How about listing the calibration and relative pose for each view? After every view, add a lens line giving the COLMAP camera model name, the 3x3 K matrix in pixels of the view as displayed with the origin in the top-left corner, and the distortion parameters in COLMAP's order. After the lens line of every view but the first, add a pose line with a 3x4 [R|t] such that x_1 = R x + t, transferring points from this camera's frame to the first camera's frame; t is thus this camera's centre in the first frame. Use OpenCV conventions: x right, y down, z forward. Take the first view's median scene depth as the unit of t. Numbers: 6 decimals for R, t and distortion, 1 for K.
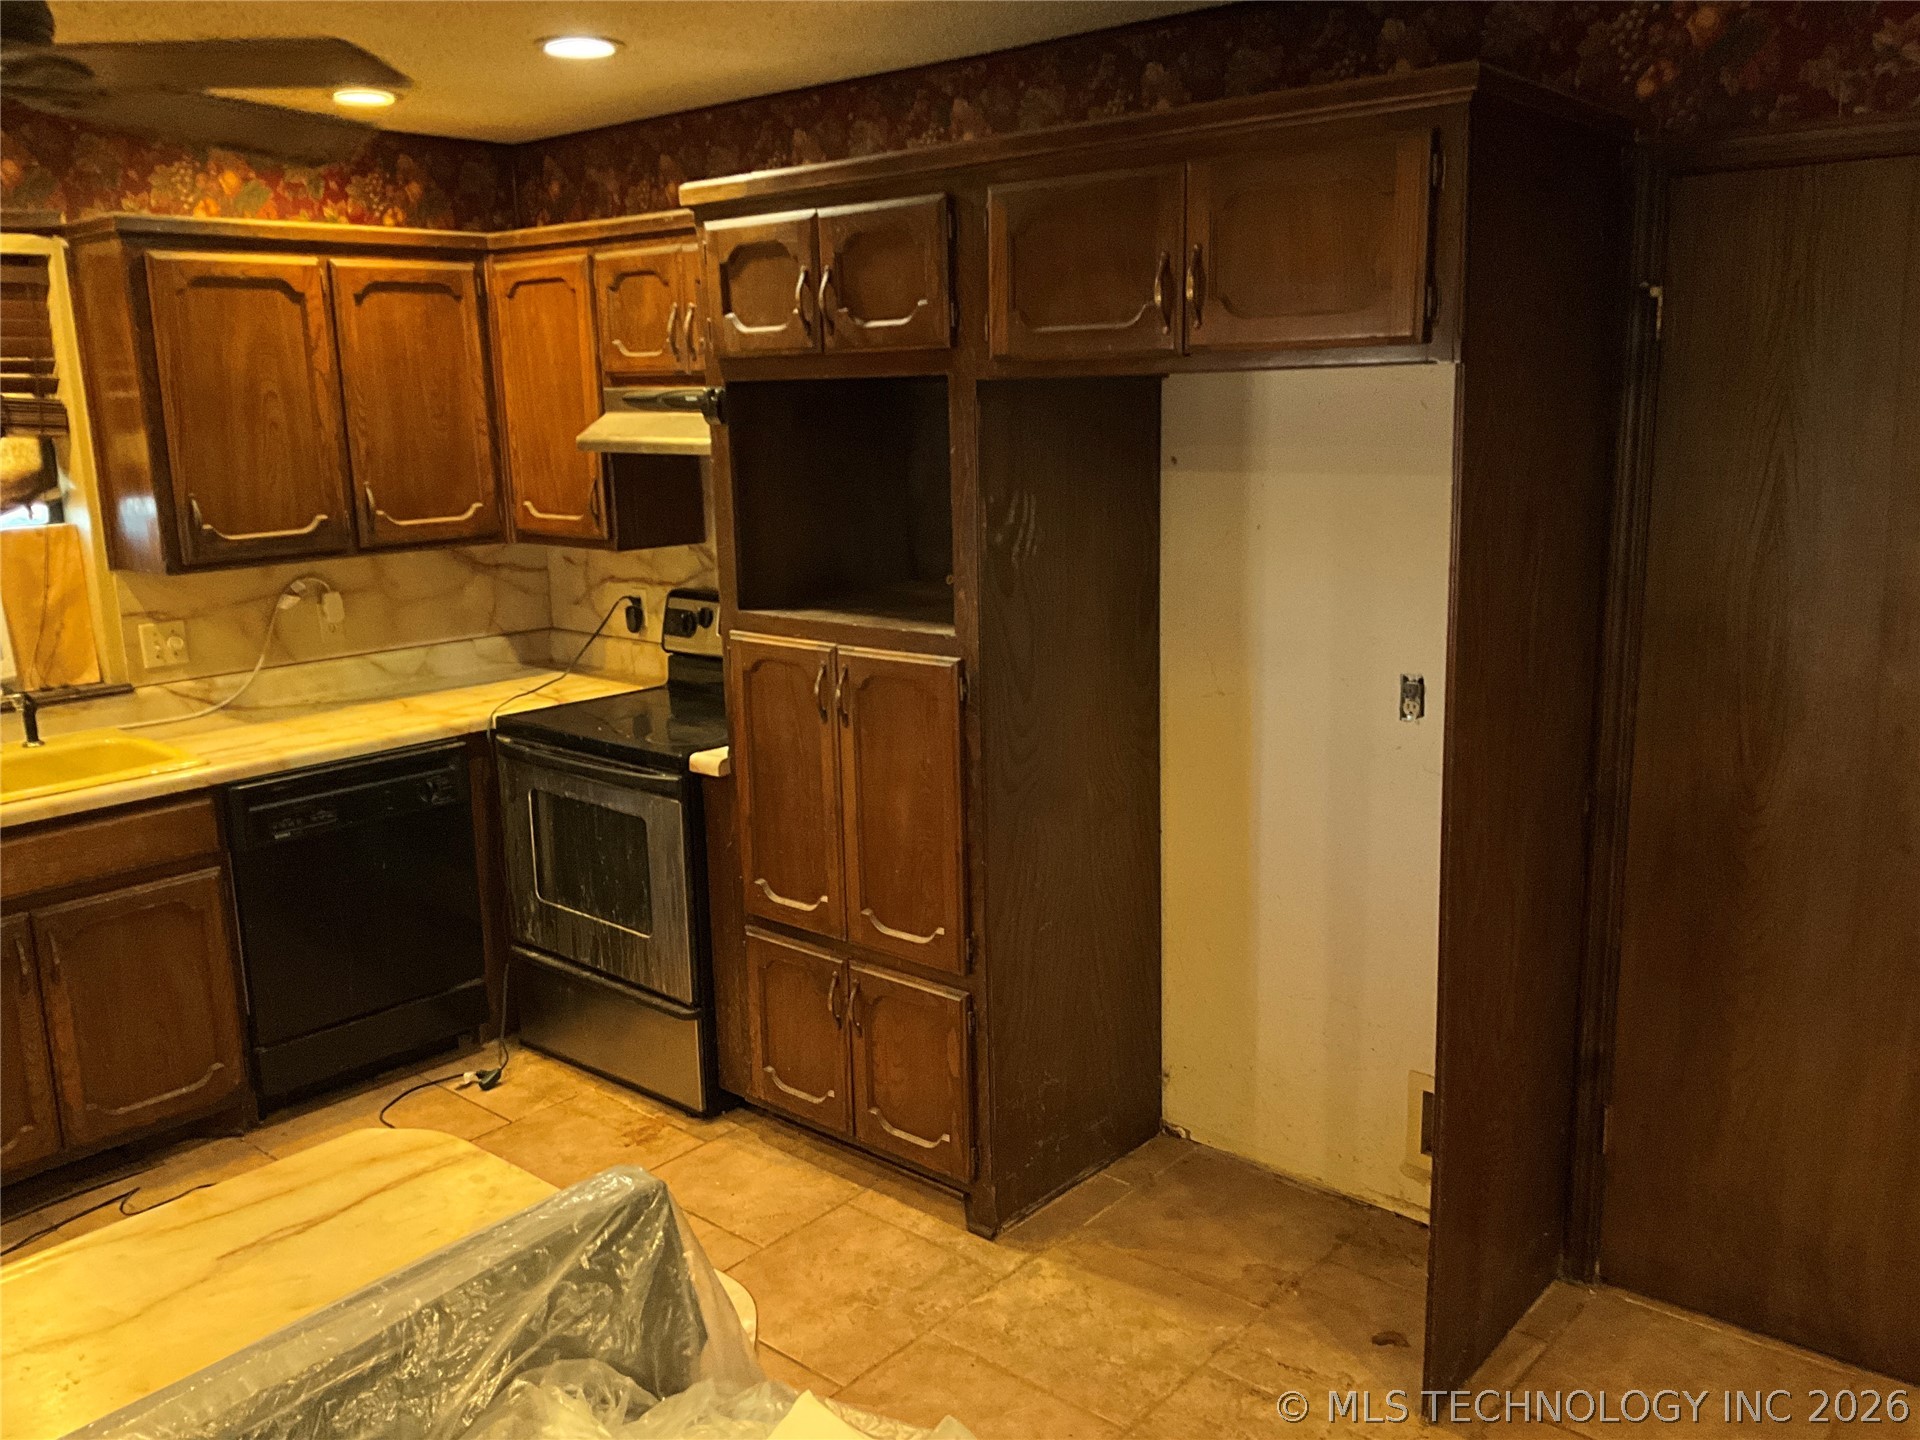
lens RADIAL K [[1575.6, 0, 960.0], [0, 1575.6, 720.0], [0, 0, 1]] dist [0.012032, -0.035862]
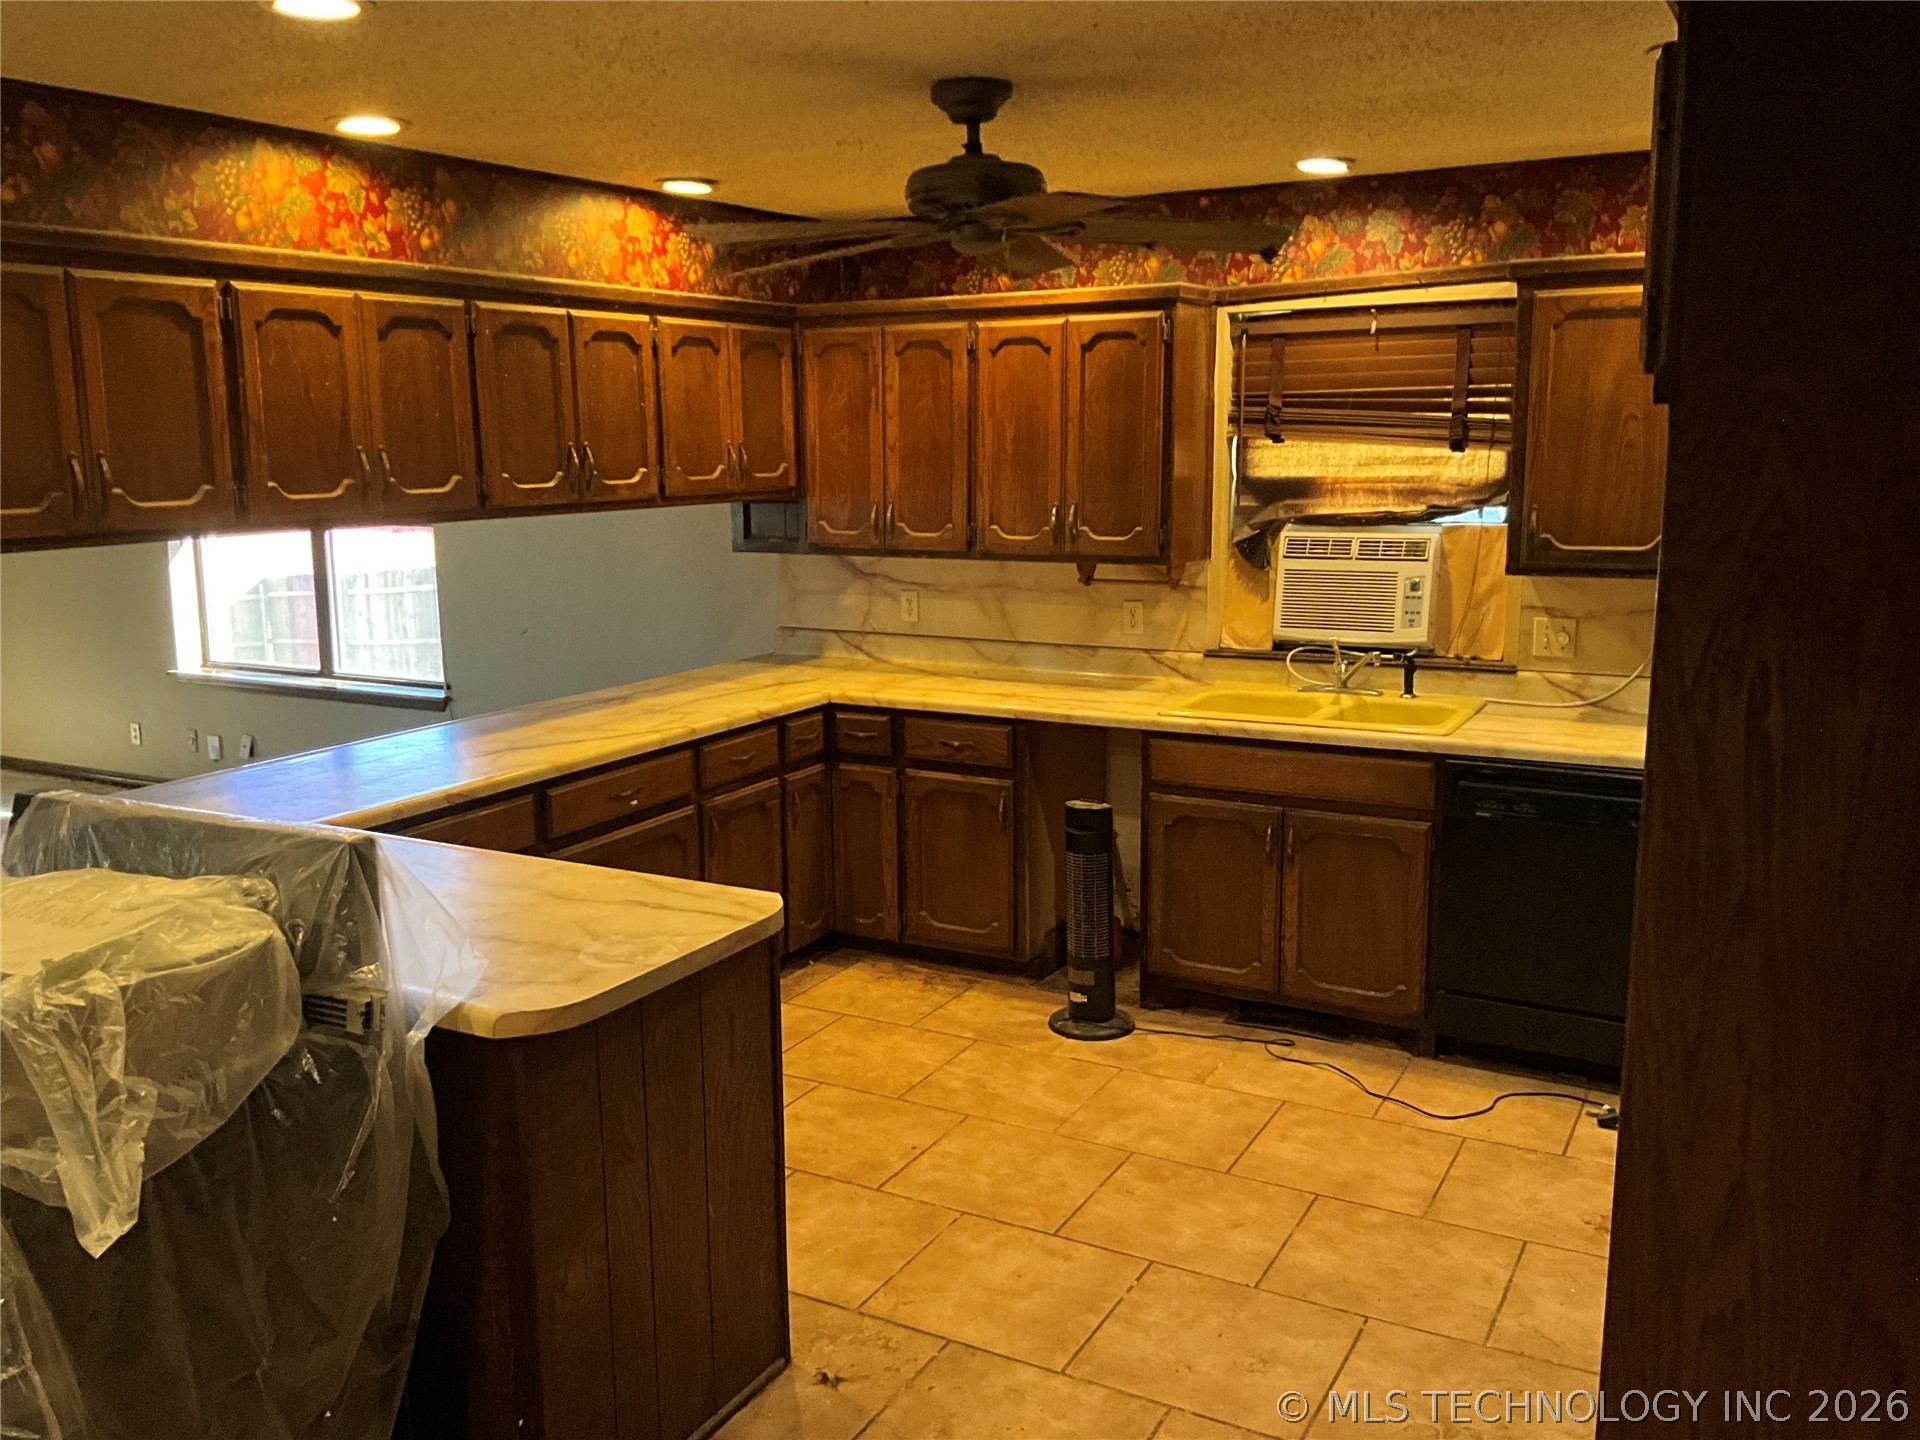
lens RADIAL K [[1575.6, 0, 960.0], [0, 1575.6, 720.0], [0, 0, 1]] dist [0.012032, -0.035862]
pose [[0.201717, 0.191259, -0.960588, 0.541559], [-0.192374, 0.969382, 0.152613, -0.088099], [0.960366, 0.154008, 0.232334, 0.370623]]
